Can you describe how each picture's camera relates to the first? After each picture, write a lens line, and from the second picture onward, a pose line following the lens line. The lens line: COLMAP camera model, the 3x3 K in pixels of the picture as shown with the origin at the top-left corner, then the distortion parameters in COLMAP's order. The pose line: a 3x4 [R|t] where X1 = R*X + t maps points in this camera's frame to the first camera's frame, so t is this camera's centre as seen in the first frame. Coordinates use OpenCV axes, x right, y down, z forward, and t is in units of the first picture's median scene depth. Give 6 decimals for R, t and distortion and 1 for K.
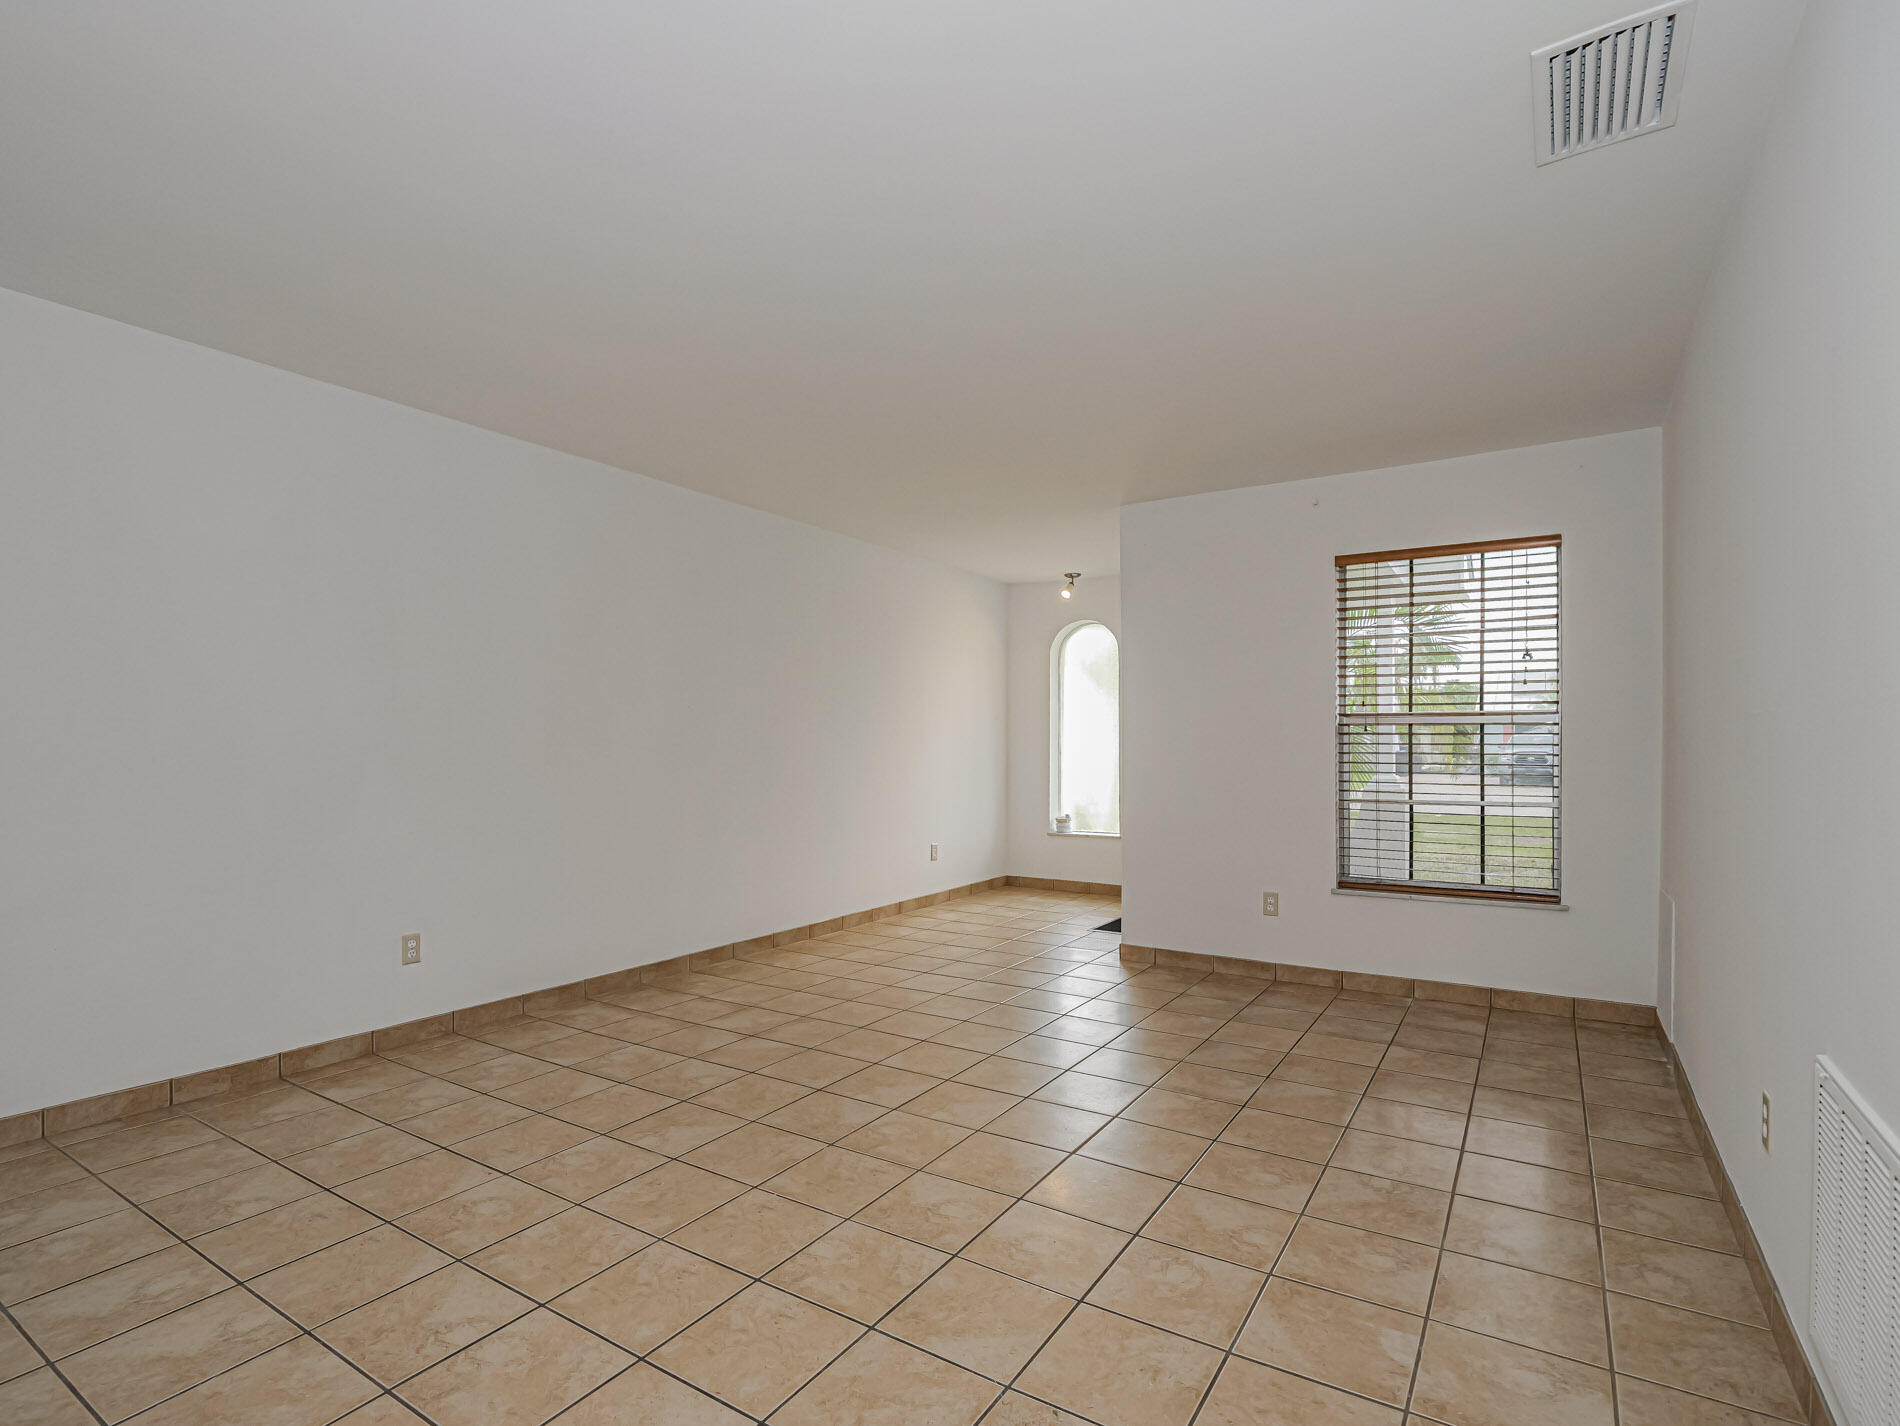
lens RADIAL K [[935.6, 0, 954.6], [0, 935.6, 748.9], [0, 0, 1]] dist [-0.016109, -0.002577]
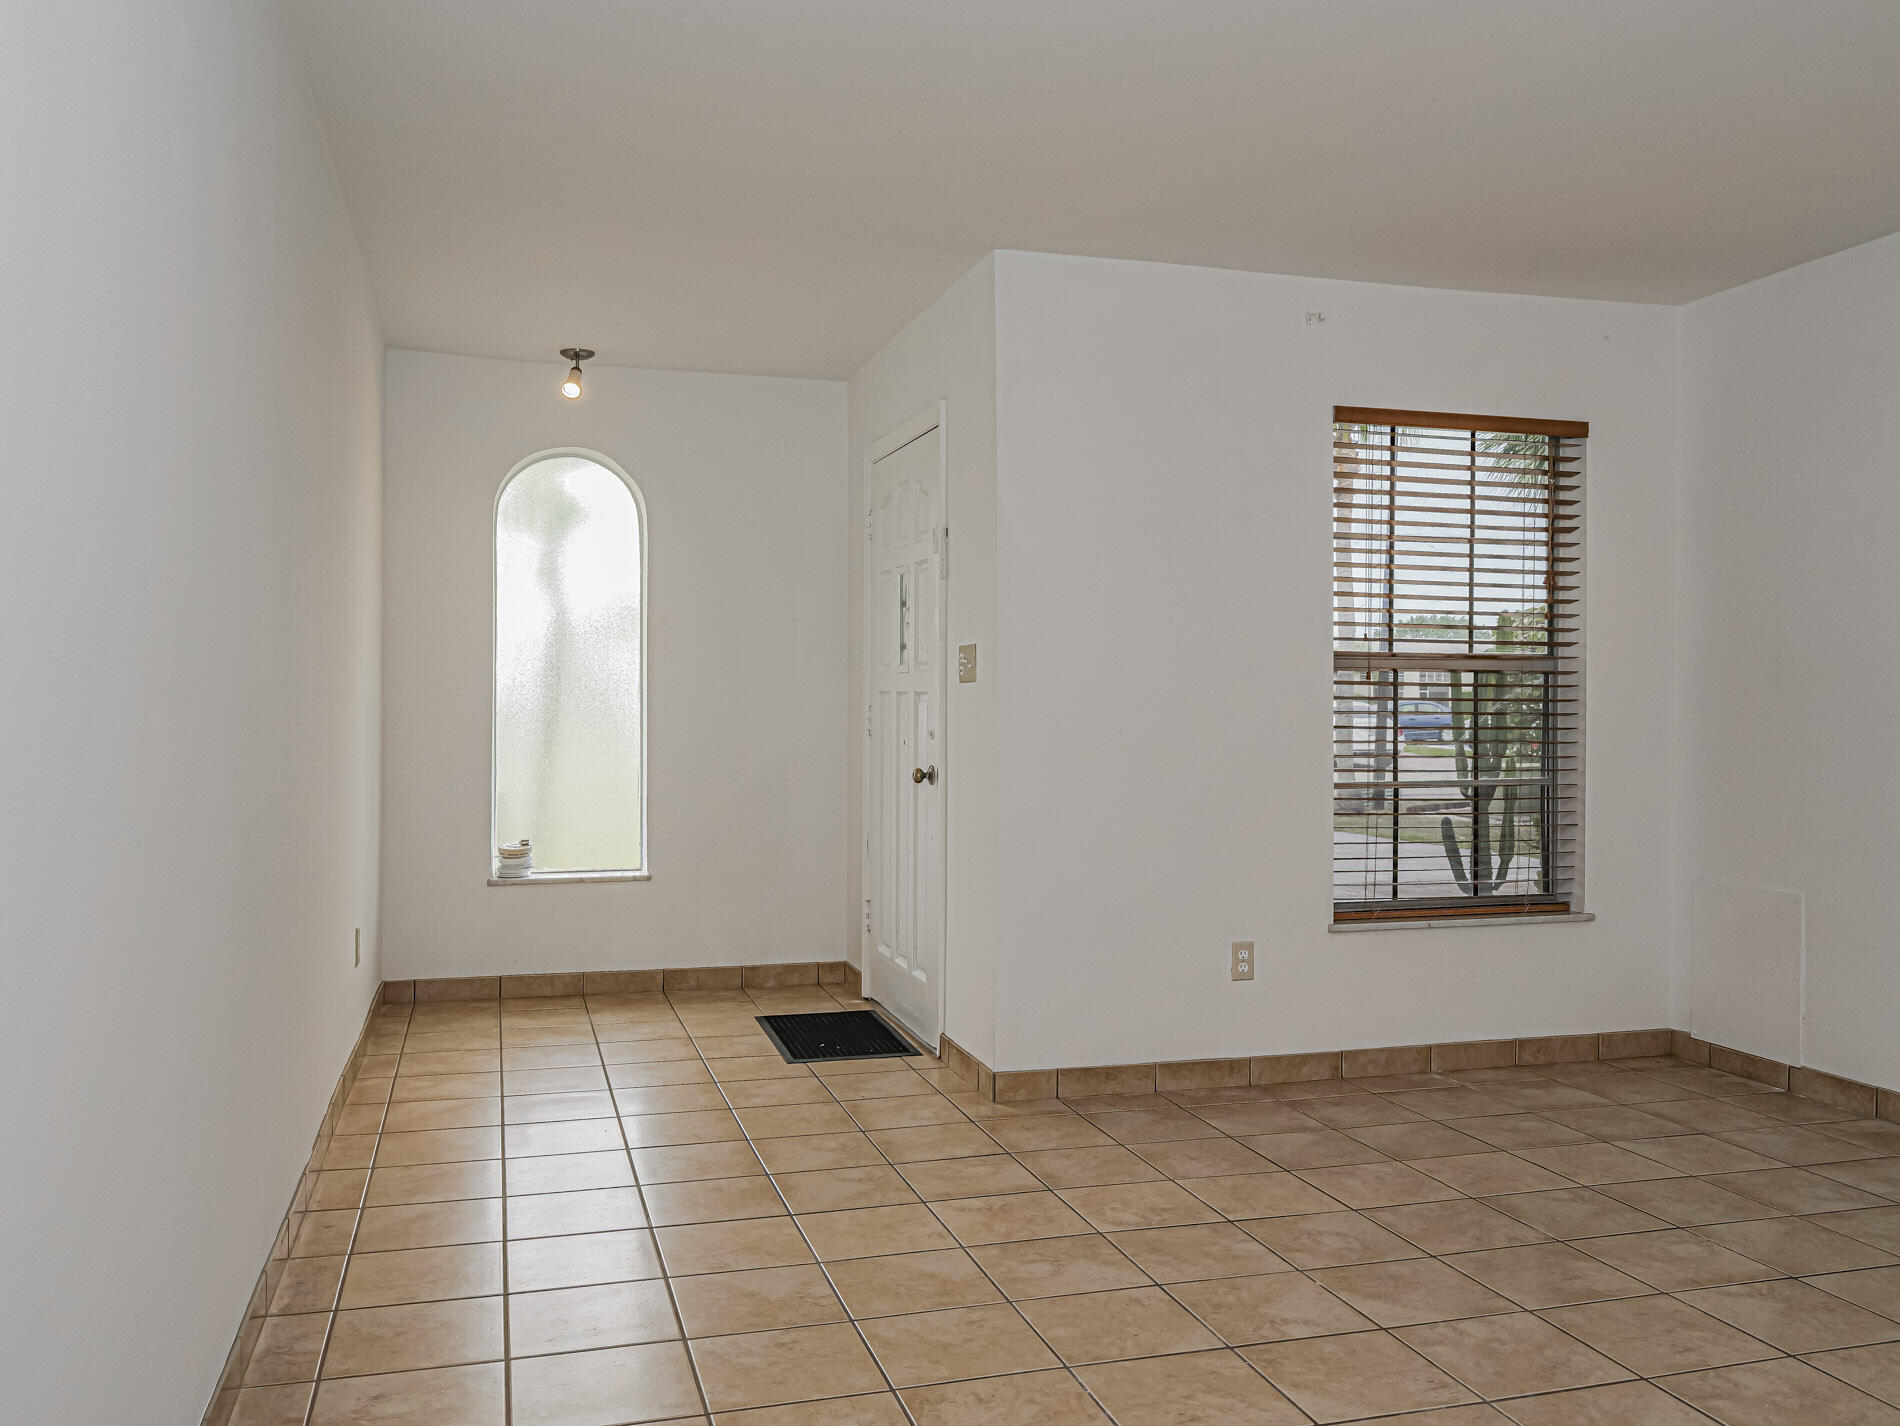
lens RADIAL K [[1556.8, 0, 963.6], [0, 1556.8, 708.4], [0, 0, 1]] dist [0.019747, -0.034983]
pose [[0.664978, -0.004833, 0.746848, -0.562619], [0.001061, 0.999984, 0.005526, -0.004742], [-0.746863, -0.002882, 0.664972, 0.477998]]
